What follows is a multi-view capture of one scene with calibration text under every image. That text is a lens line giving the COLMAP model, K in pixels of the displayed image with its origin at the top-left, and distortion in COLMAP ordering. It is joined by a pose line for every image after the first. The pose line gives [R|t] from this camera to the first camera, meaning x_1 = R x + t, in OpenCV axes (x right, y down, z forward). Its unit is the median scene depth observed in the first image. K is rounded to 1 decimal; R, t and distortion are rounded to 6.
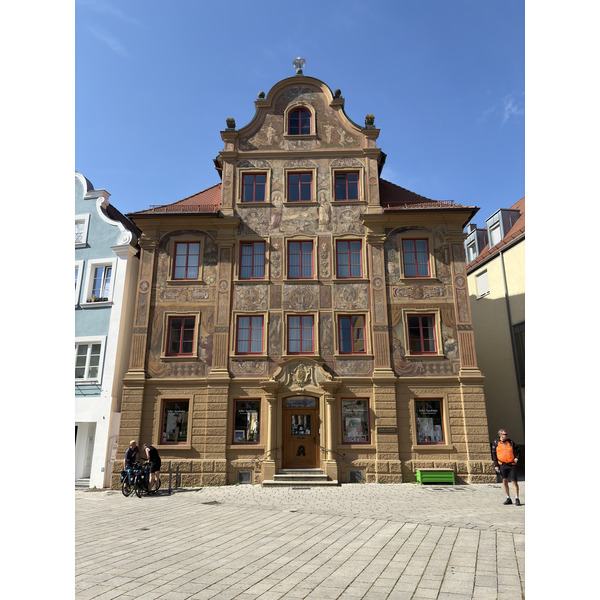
lens RADIAL K [[456.6, 0, 300.0], [0, 456.6, 300.0], [0, 0, 1]] dist [0.044812, -0.003801]
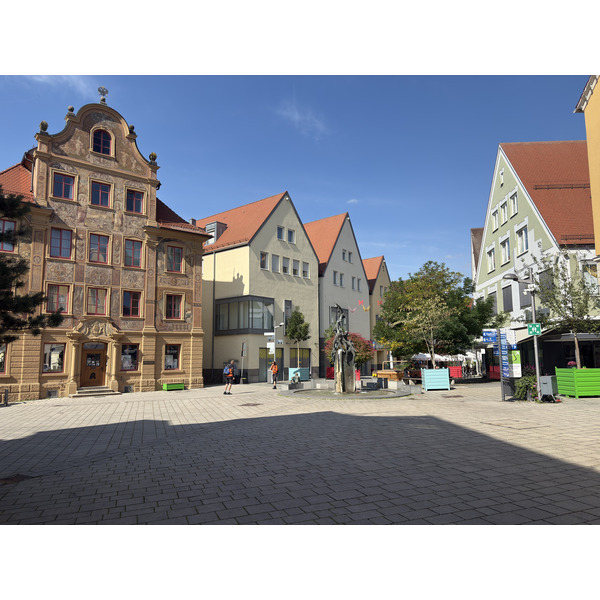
lens RADIAL K [[456.6, 0, 300.0], [0, 456.6, 300.0], [0, 0, 1]] dist [0.044812, -0.003801]
pose [[0.759444, 0.078505, 0.645818, -0.454205], [-0.174305, 0.980953, 0.085730, -0.169610], [-0.626787, -0.177676, 0.758663, -0.545425]]
